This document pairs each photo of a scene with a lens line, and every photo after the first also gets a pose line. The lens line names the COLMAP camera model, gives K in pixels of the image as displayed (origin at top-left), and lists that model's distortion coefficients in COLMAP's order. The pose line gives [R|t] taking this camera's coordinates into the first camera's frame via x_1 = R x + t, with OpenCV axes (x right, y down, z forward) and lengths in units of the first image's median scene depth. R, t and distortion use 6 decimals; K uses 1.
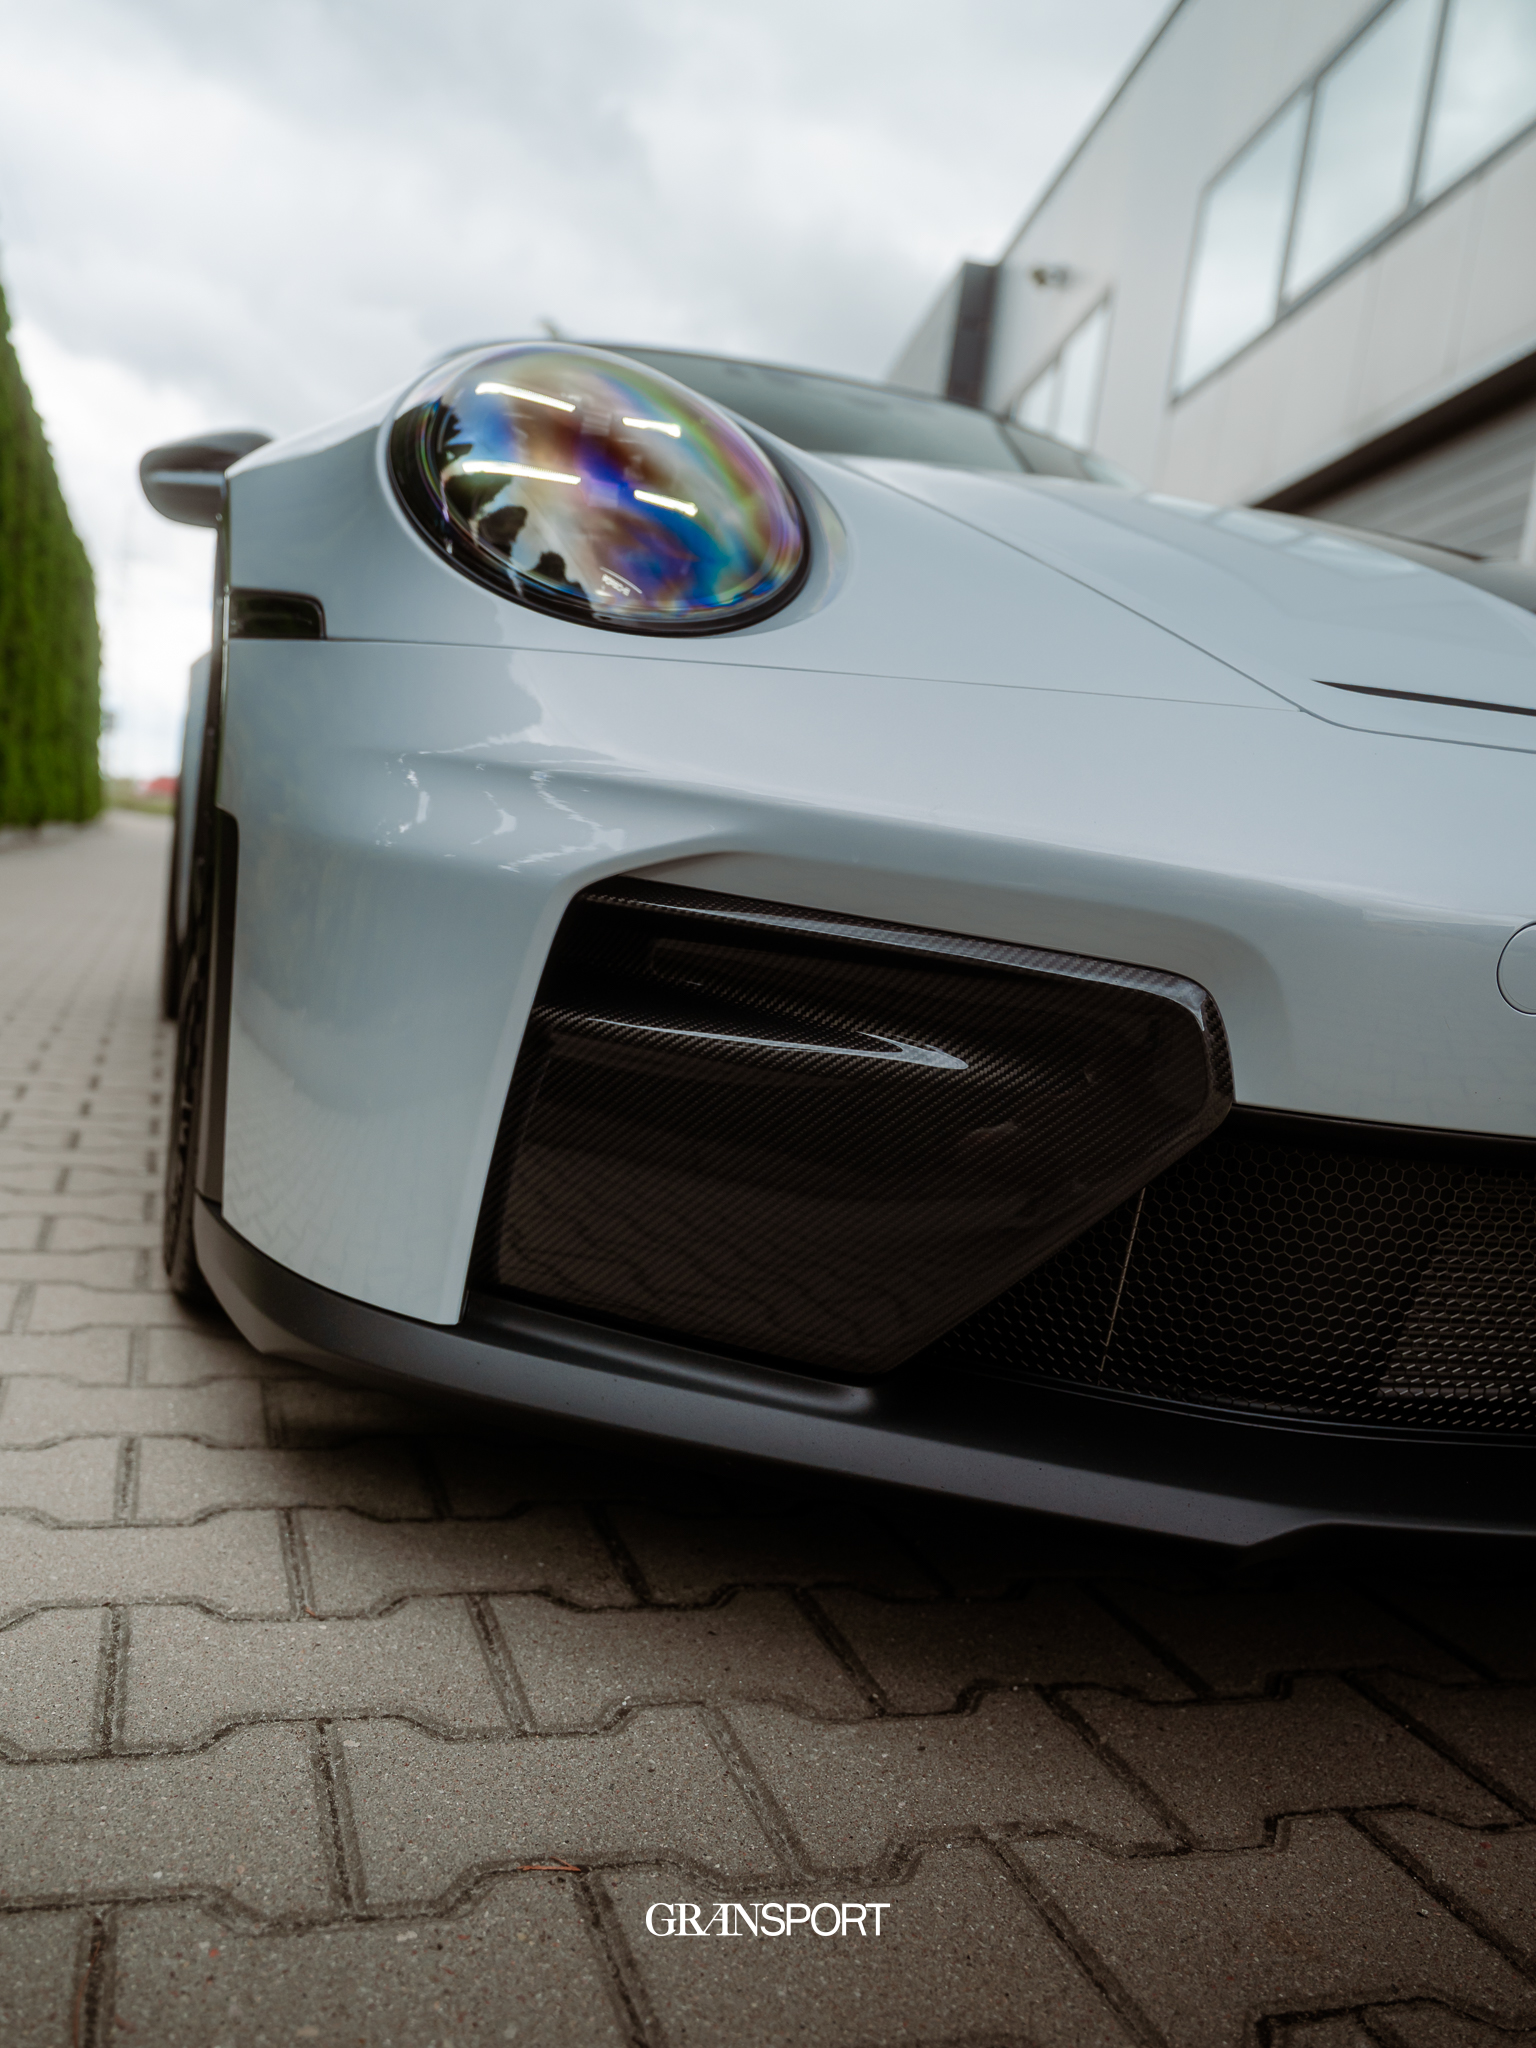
lens RADIAL K [[1843.8, 0, 768.0], [0, 1843.8, 1024.0], [0, 0, 1]] dist [-0.014598, -0.008161]
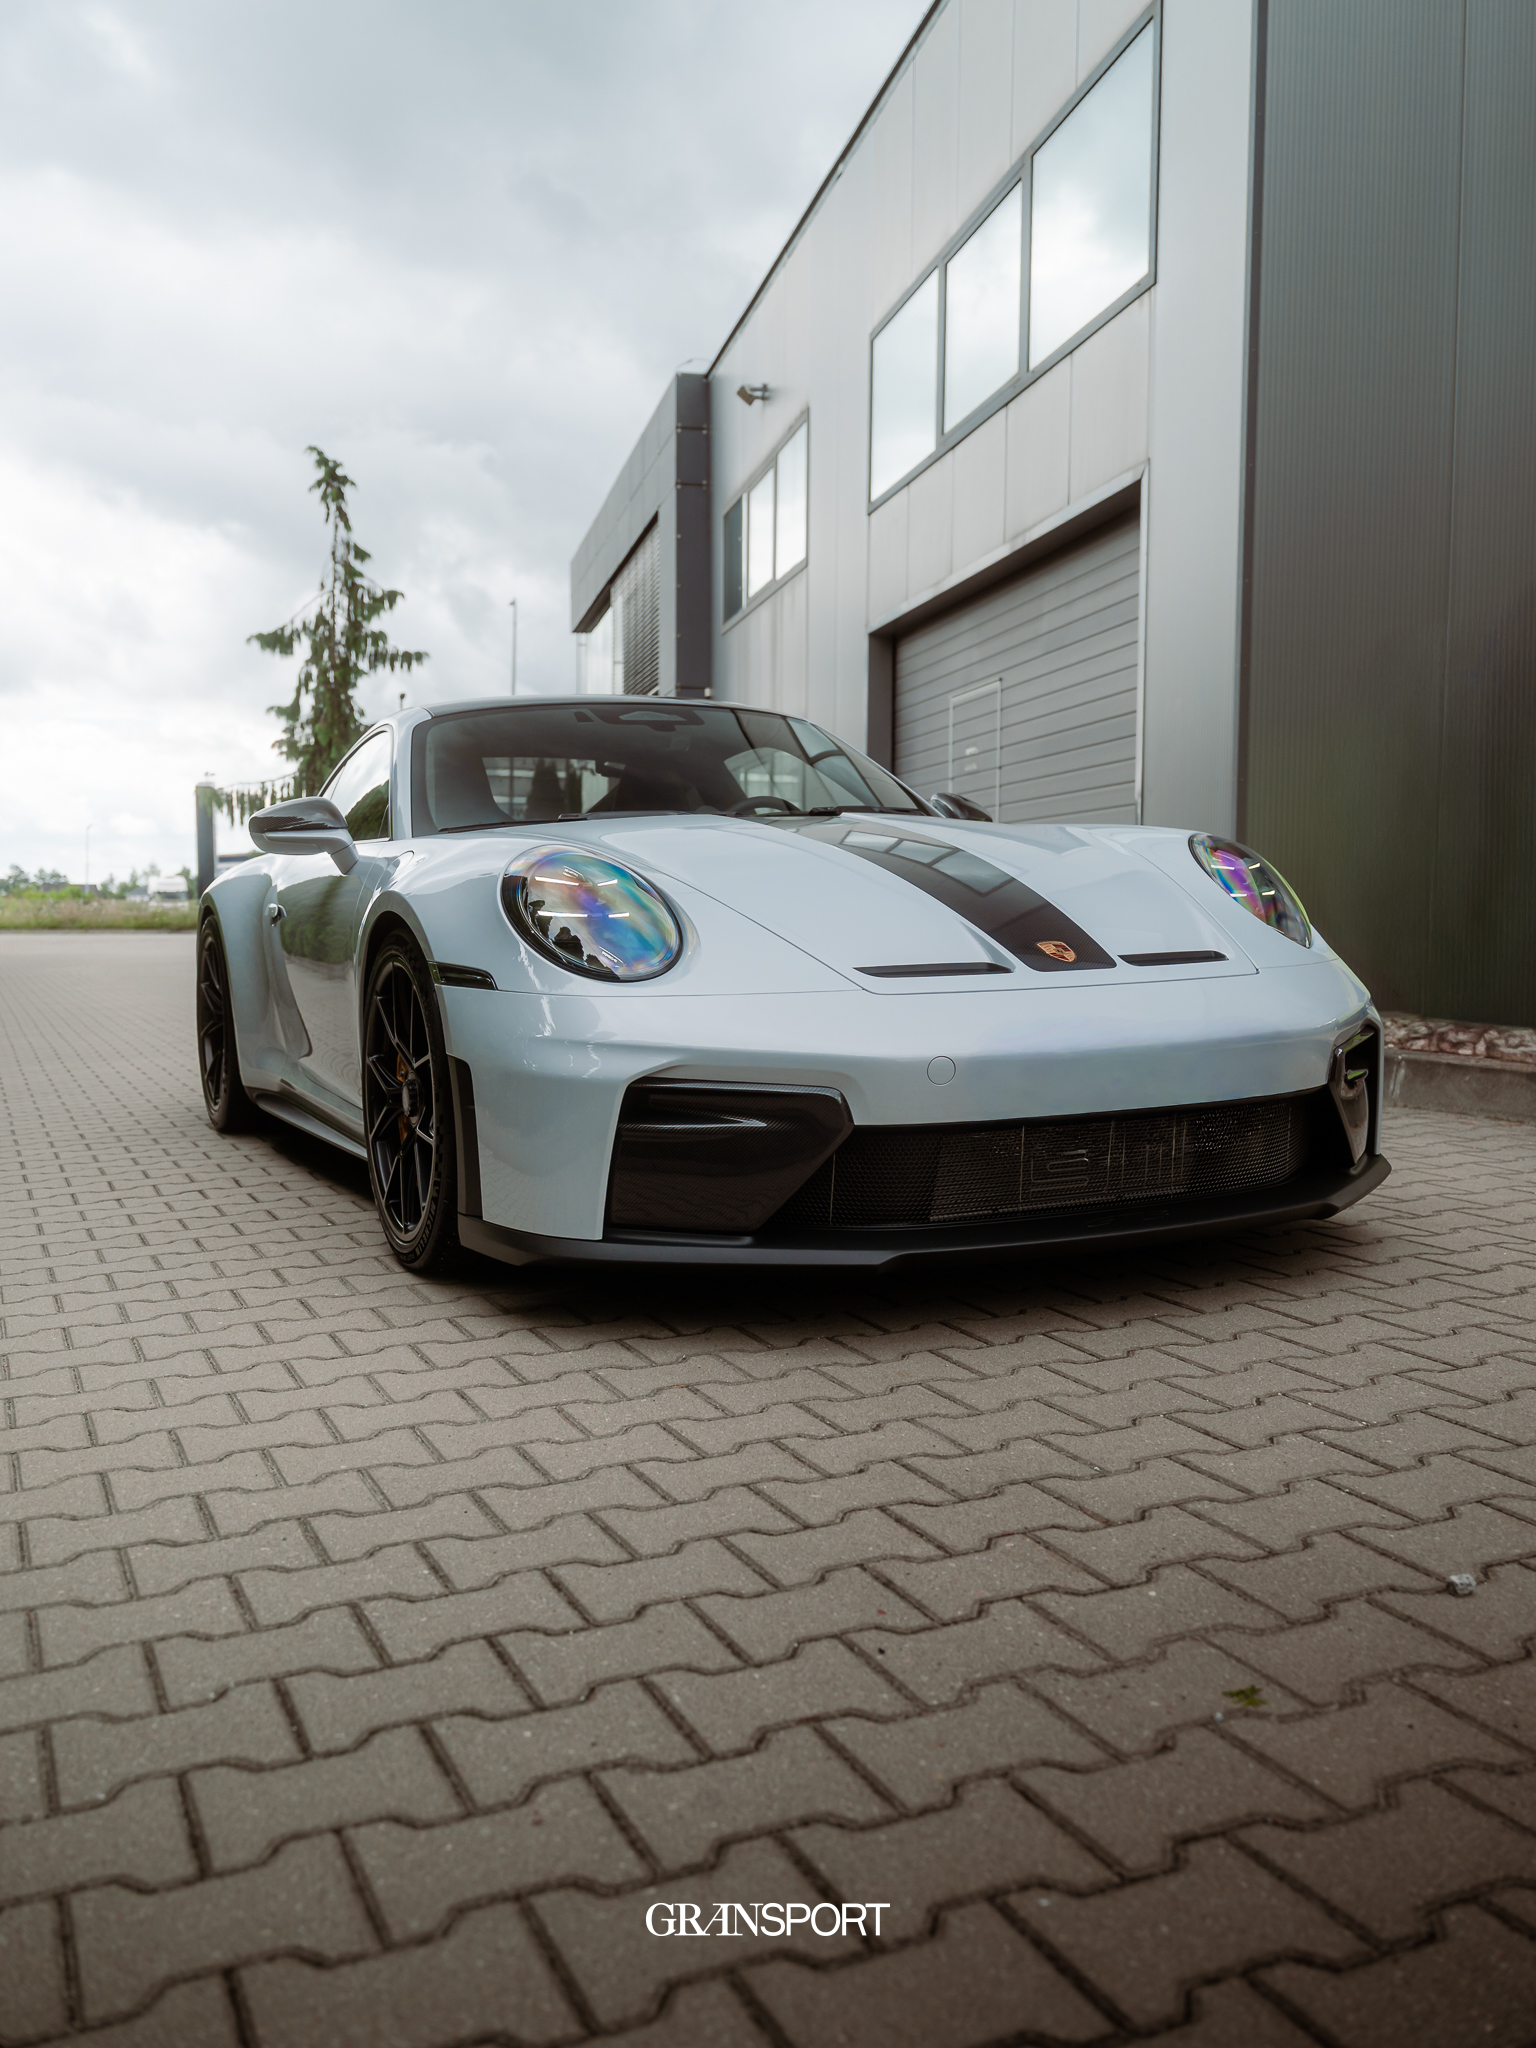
lens RADIAL K [[1843.8, 0, 768.0], [0, 1843.8, 1024.0], [0, 0, 1]] dist [-0.014598, -0.008161]
pose [[0.984687, -0.140894, 0.102666, -0.152321], [0.141773, 0.989898, -0.001277, -0.111691], [-0.101449, 0.015813, 0.994715, -1.691858]]
